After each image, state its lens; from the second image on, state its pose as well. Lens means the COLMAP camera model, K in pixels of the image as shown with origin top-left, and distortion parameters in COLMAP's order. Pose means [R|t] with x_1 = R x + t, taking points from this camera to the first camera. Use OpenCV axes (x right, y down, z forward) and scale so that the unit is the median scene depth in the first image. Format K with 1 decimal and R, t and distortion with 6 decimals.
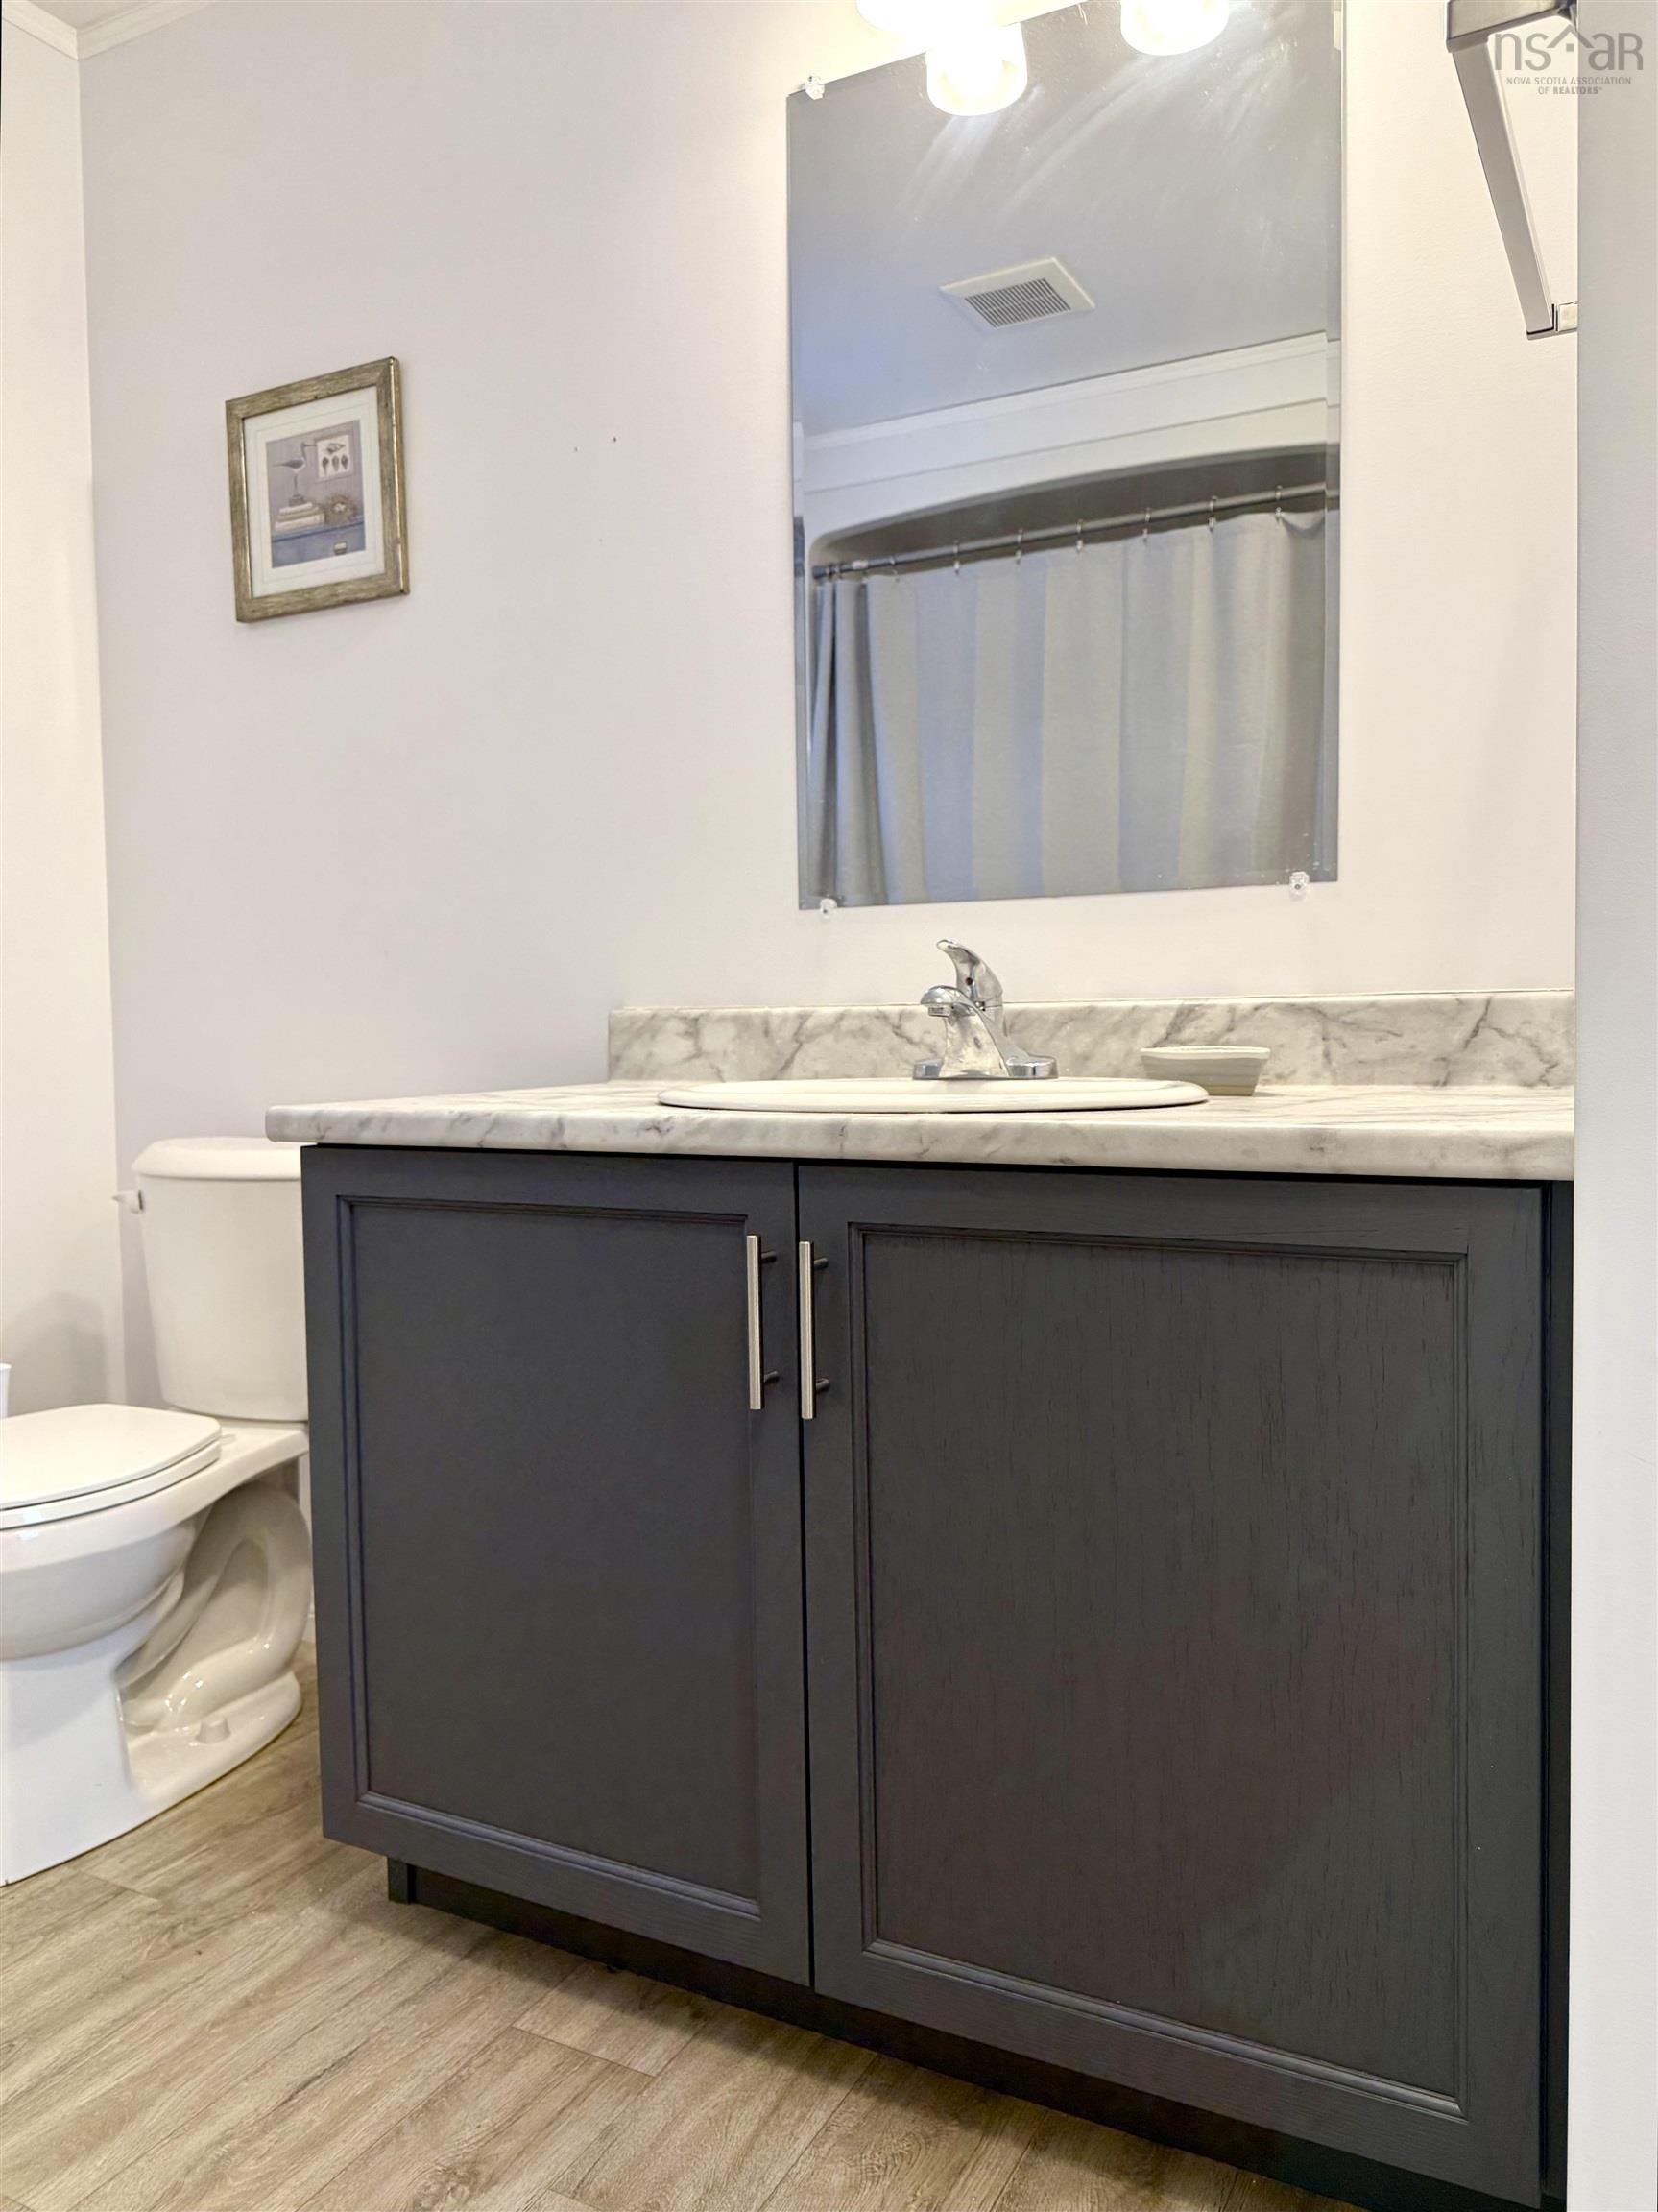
lens RADIAL K [[1653.5, 0, 829.0], [0, 1653.5, 1097.0], [0, 0, 1]] dist [-0.040157, 0.065197]
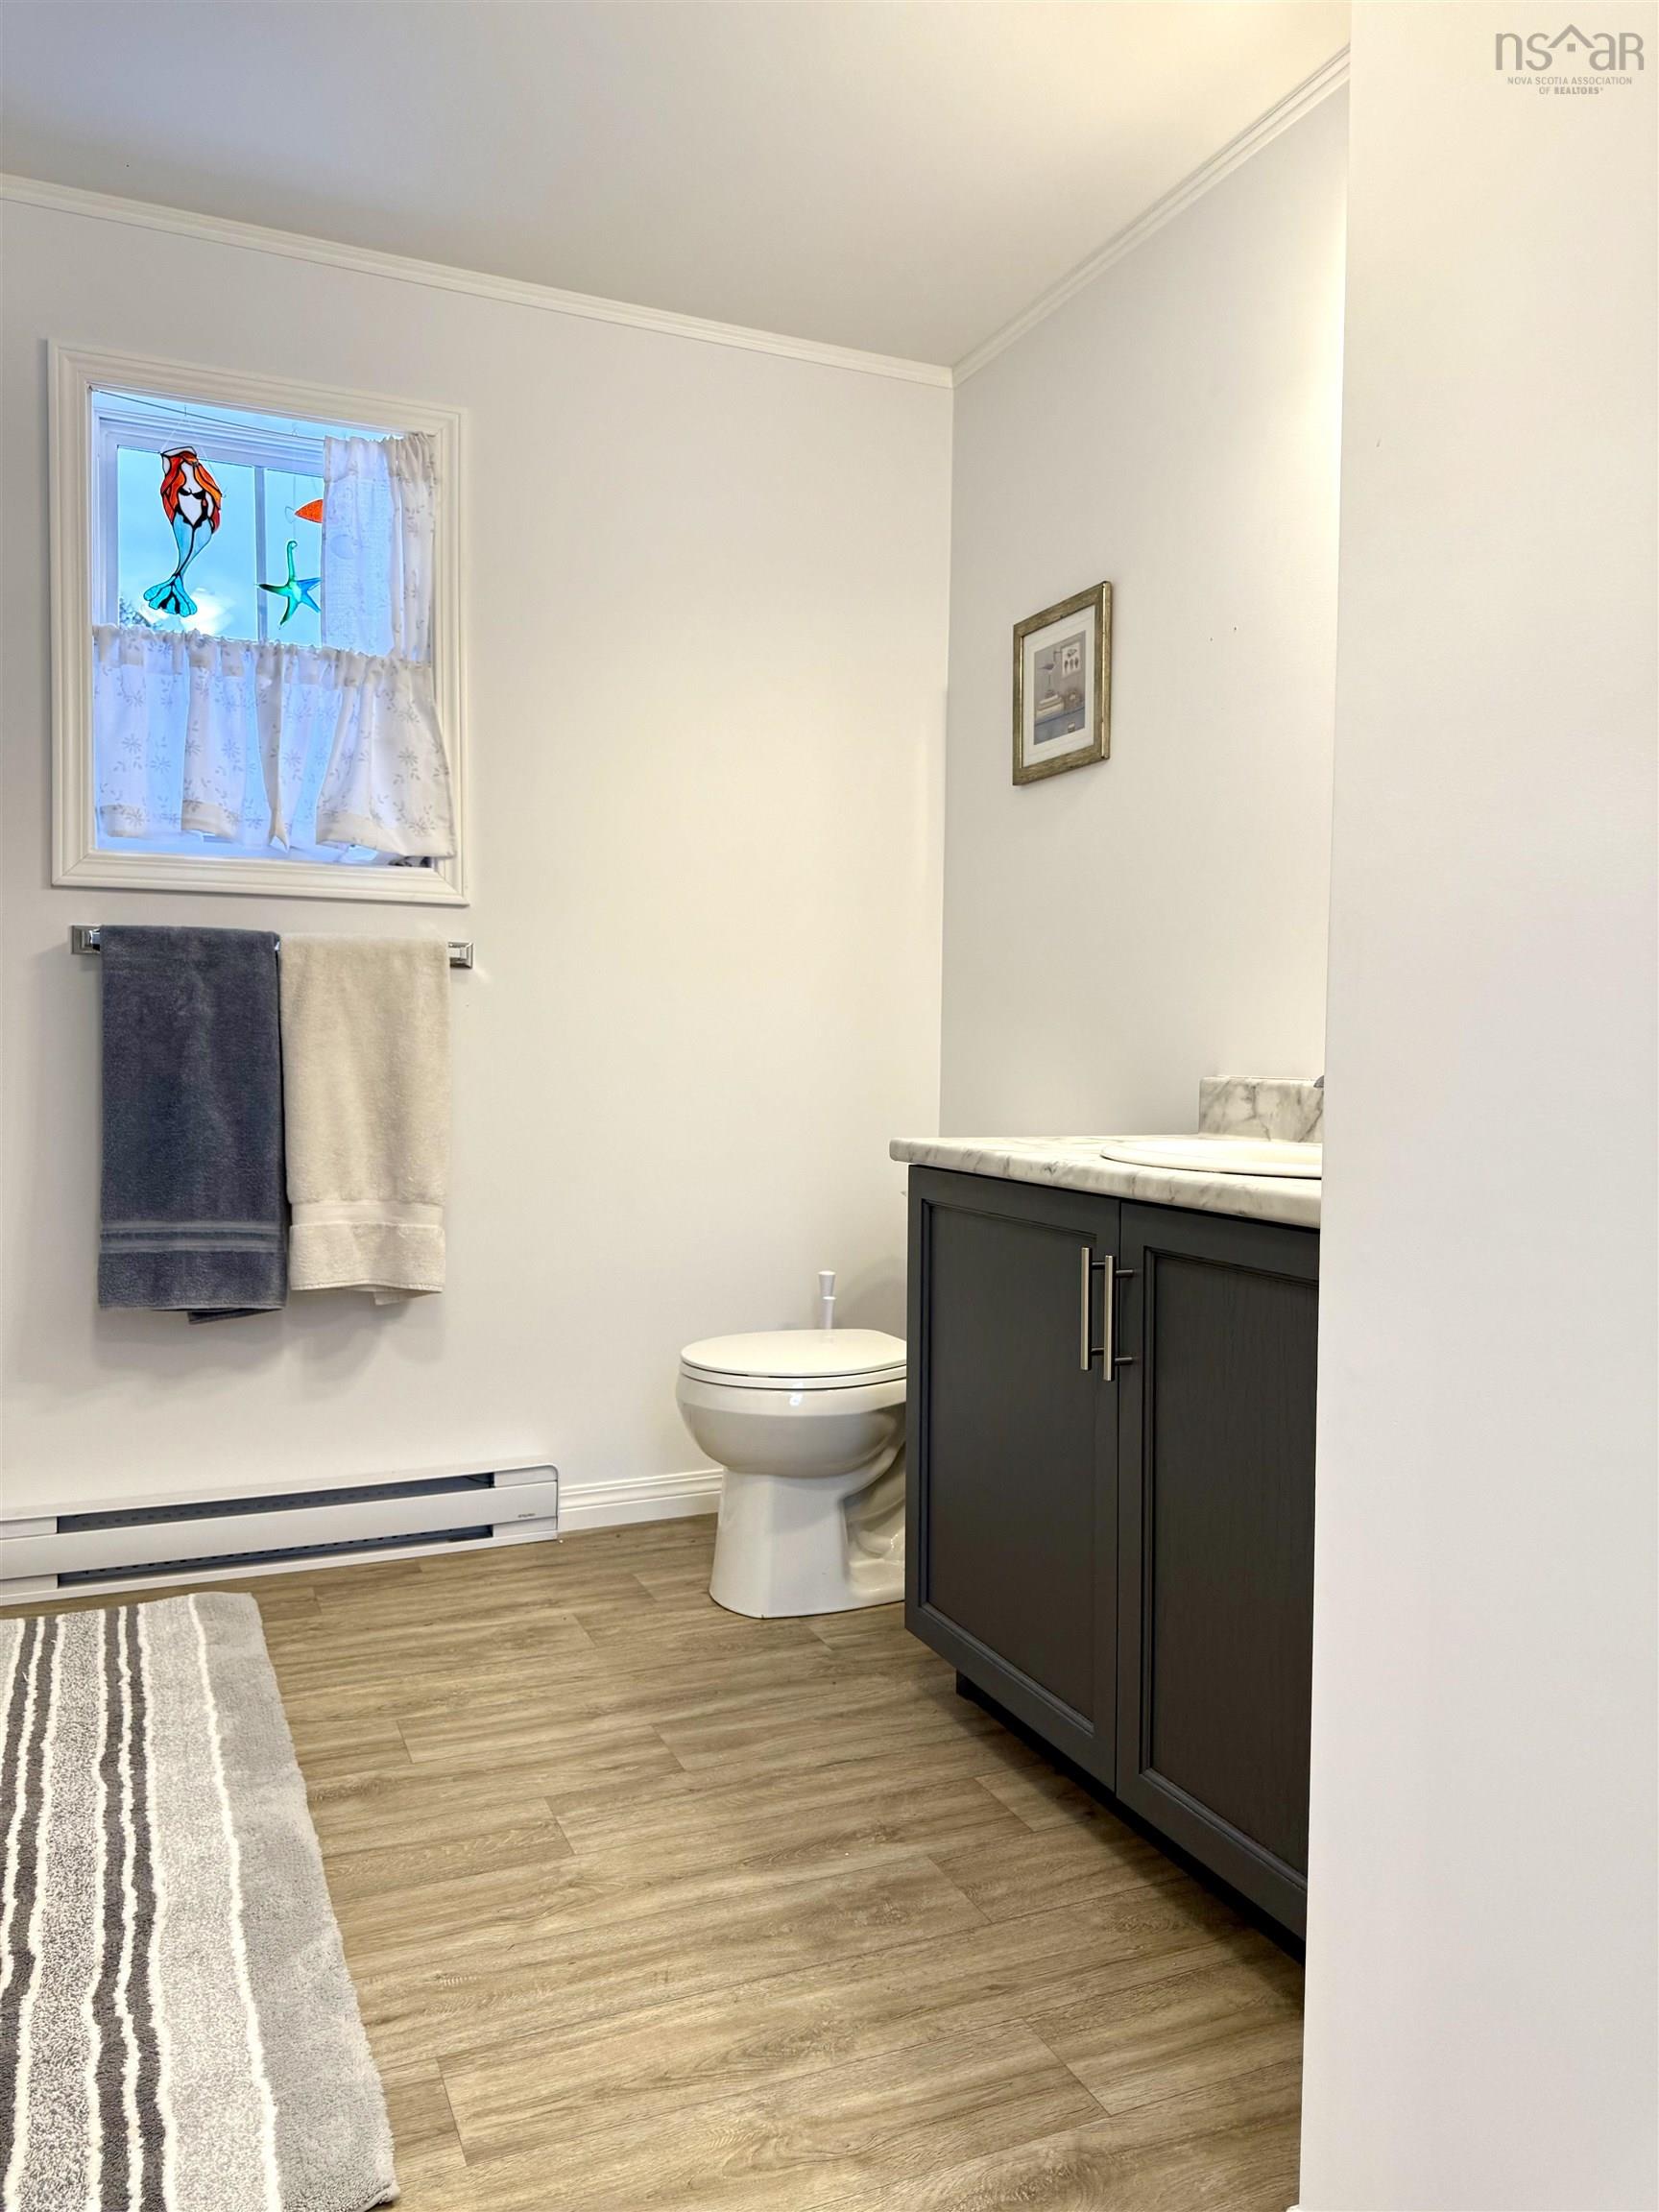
lens RADIAL K [[1596.0, 0, 840.0], [0, 1596.0, 1097.1], [0, 0, 1]] dist [0.090269, -0.109036]
pose [[0.785484, 0.040489, -0.617556, 0.428083], [-0.050336, 0.998731, 0.001457, -0.025660], [0.616831, 0.029941, 0.786526, -0.163829]]
